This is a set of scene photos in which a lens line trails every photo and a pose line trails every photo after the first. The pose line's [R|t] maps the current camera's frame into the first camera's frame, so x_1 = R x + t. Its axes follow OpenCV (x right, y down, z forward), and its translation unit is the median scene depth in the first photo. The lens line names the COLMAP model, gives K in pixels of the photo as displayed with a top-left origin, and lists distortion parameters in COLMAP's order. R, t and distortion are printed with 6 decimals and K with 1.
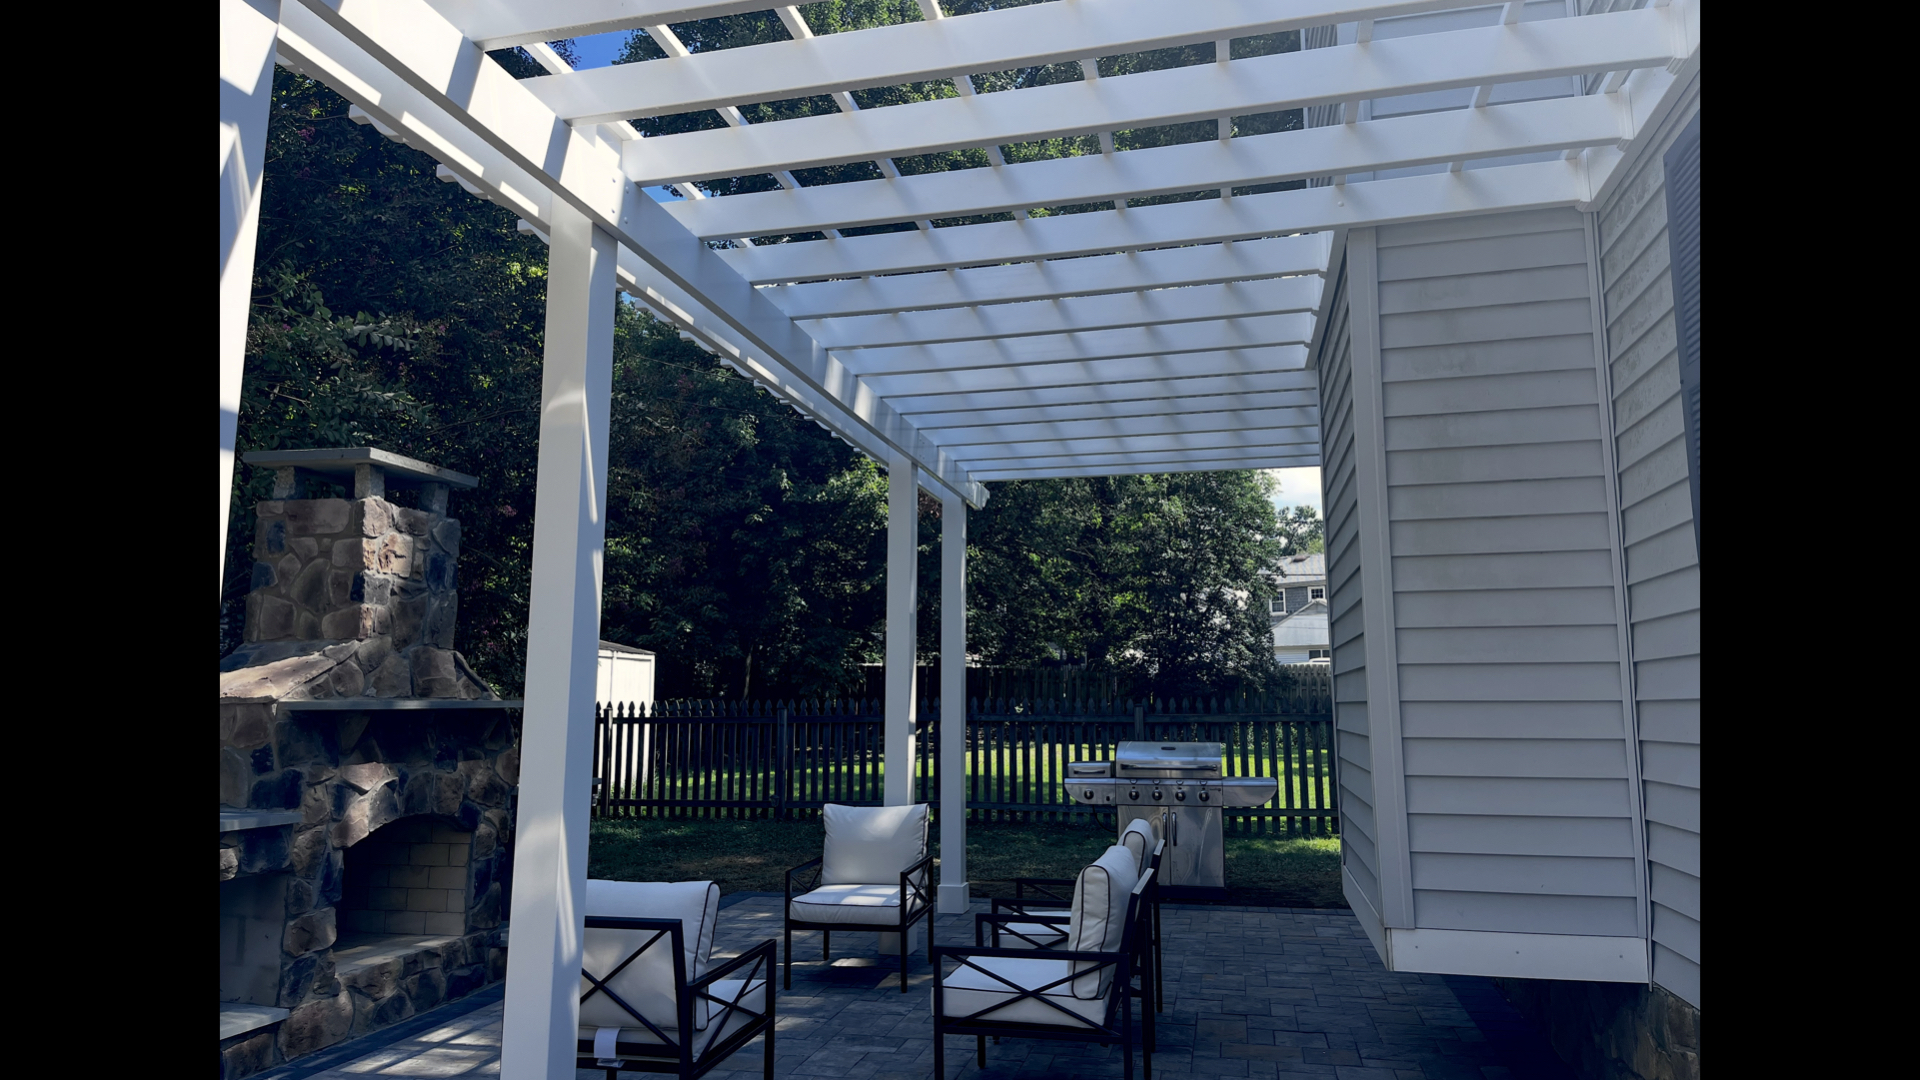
lens RADIAL K [[1118.6, 0, 975.2], [0, 1118.6, 544.7], [0, 0, 1]] dist [0.003660, -0.003147]
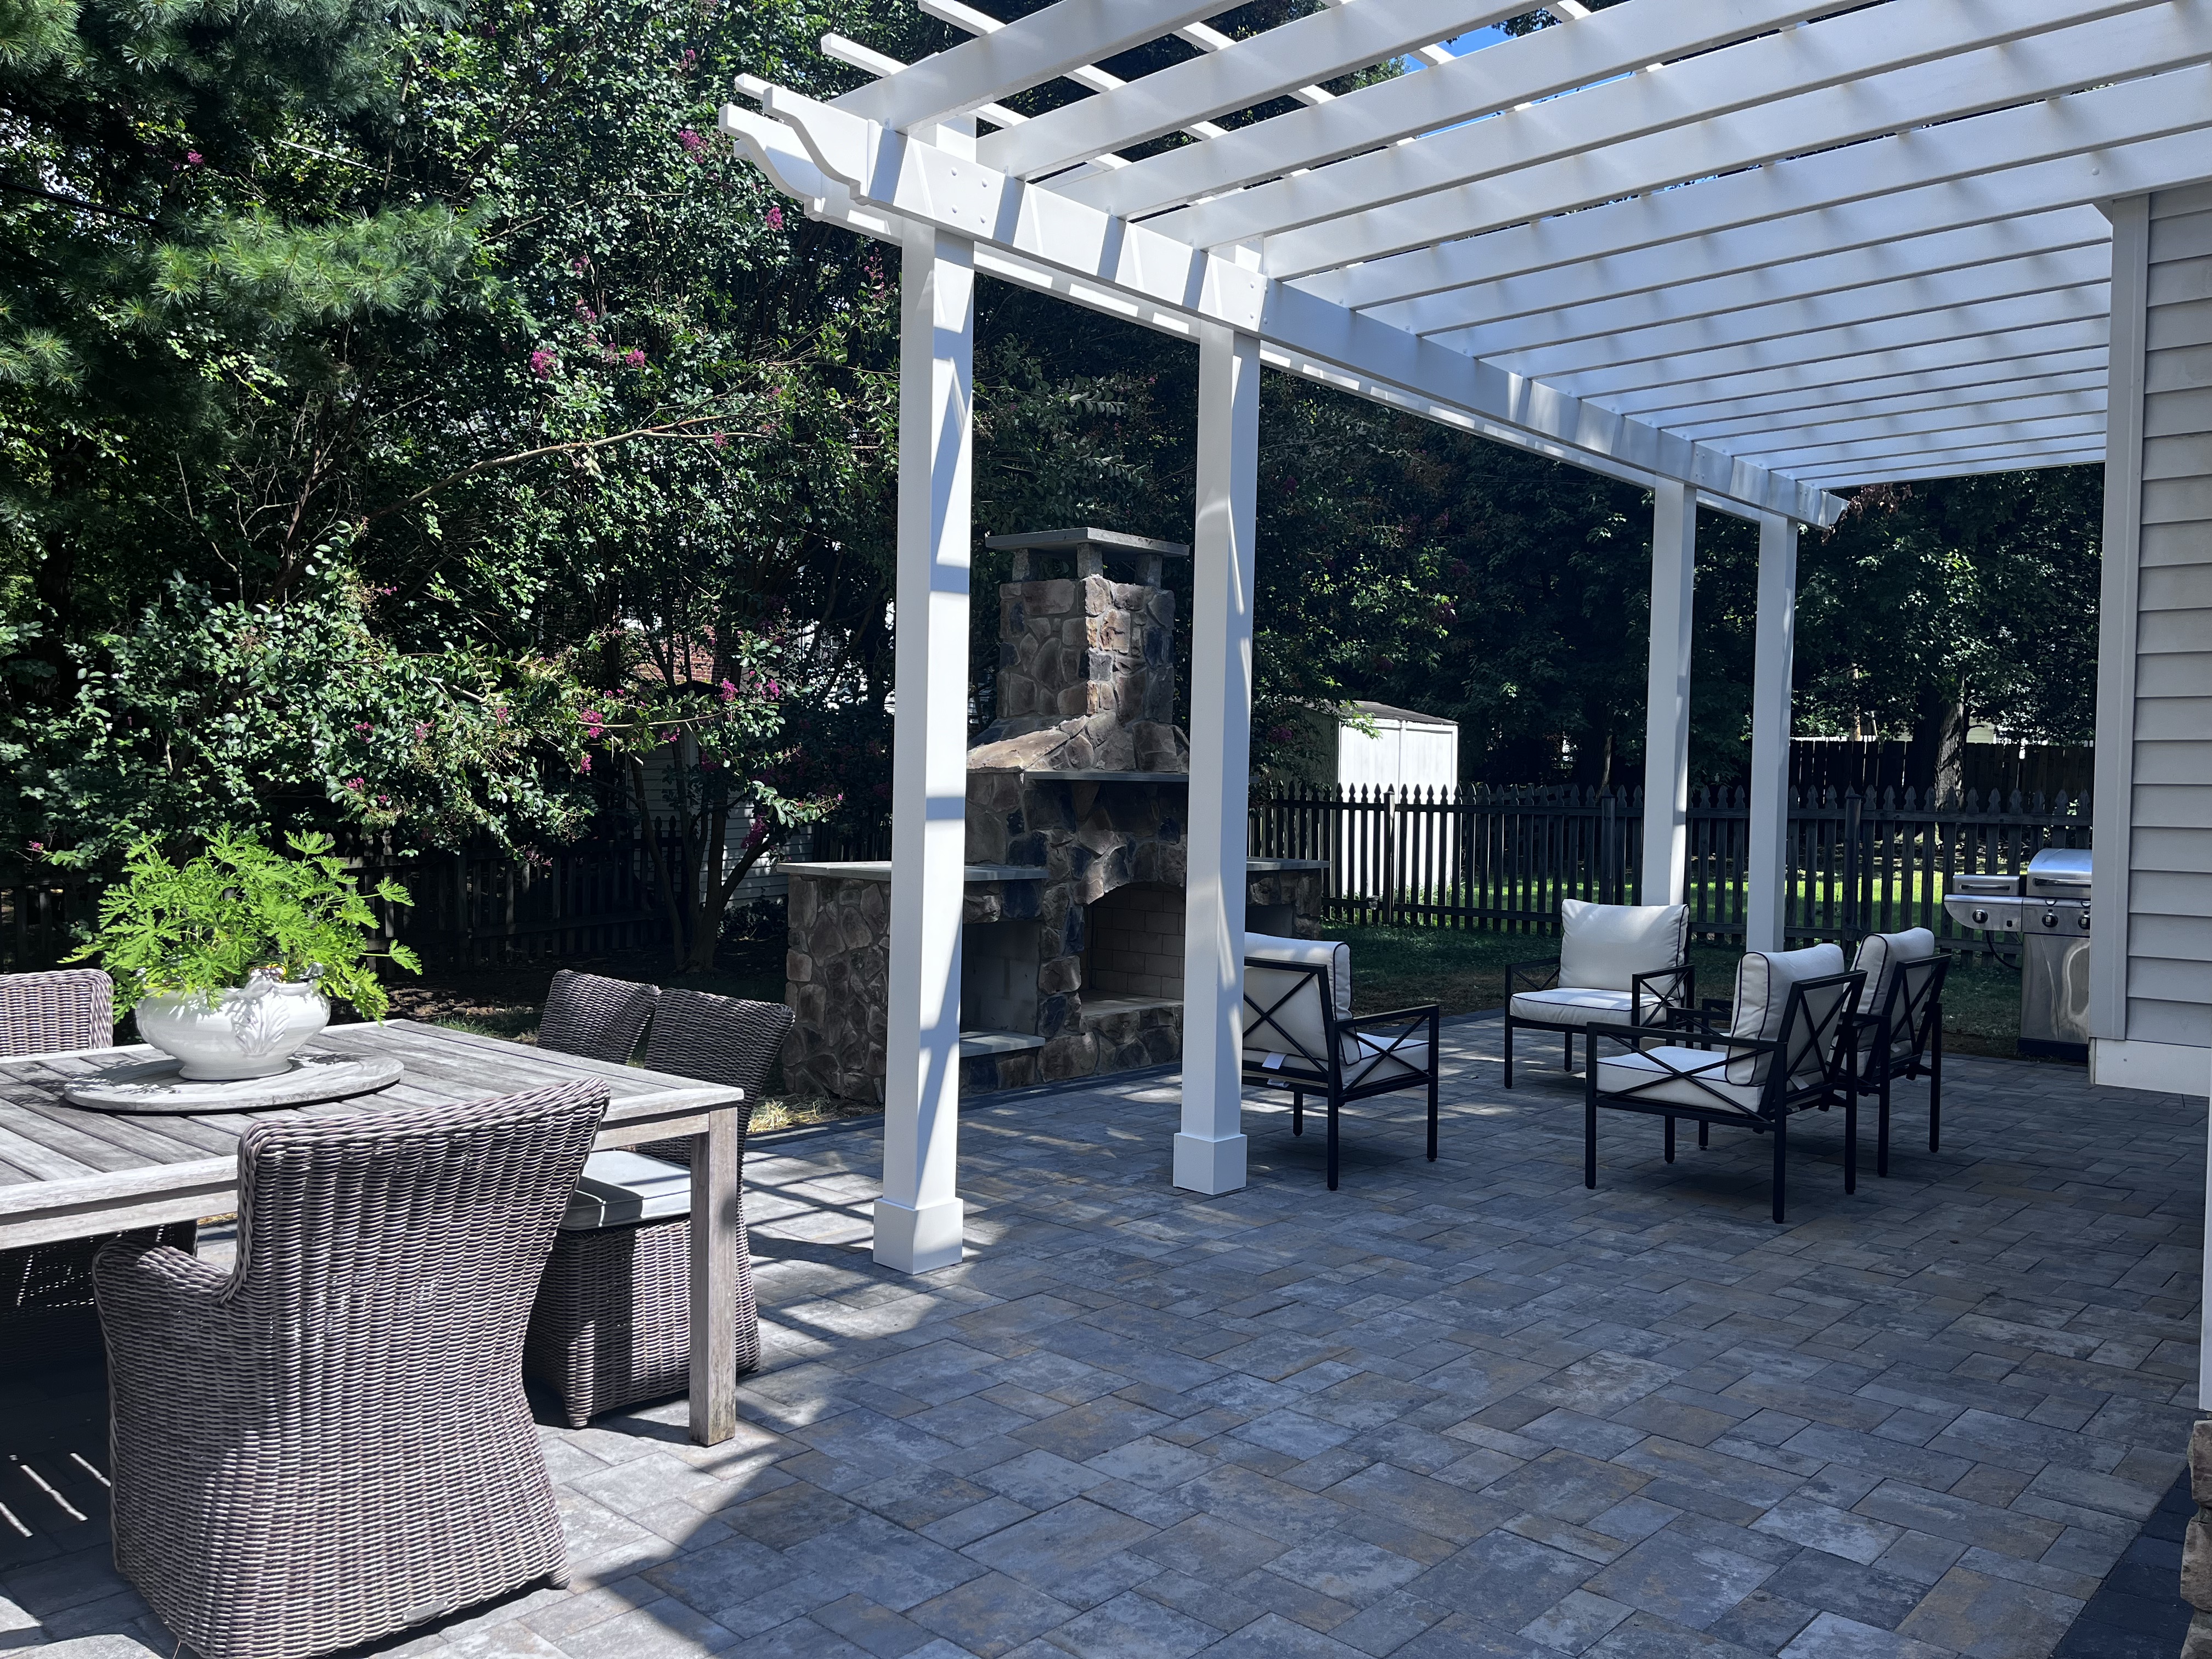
lens RADIAL K [[1699.2, 0, 1110.7], [0, 1699.2, 832.8], [0, 0, 1]] dist [0.004700, -0.005085]
pose [[0.866883, 0.030008, -0.497607, 0.279600], [0.051238, 0.987537, 0.148815, -0.044235], [0.495871, -0.154502, 0.854541, -0.389901]]
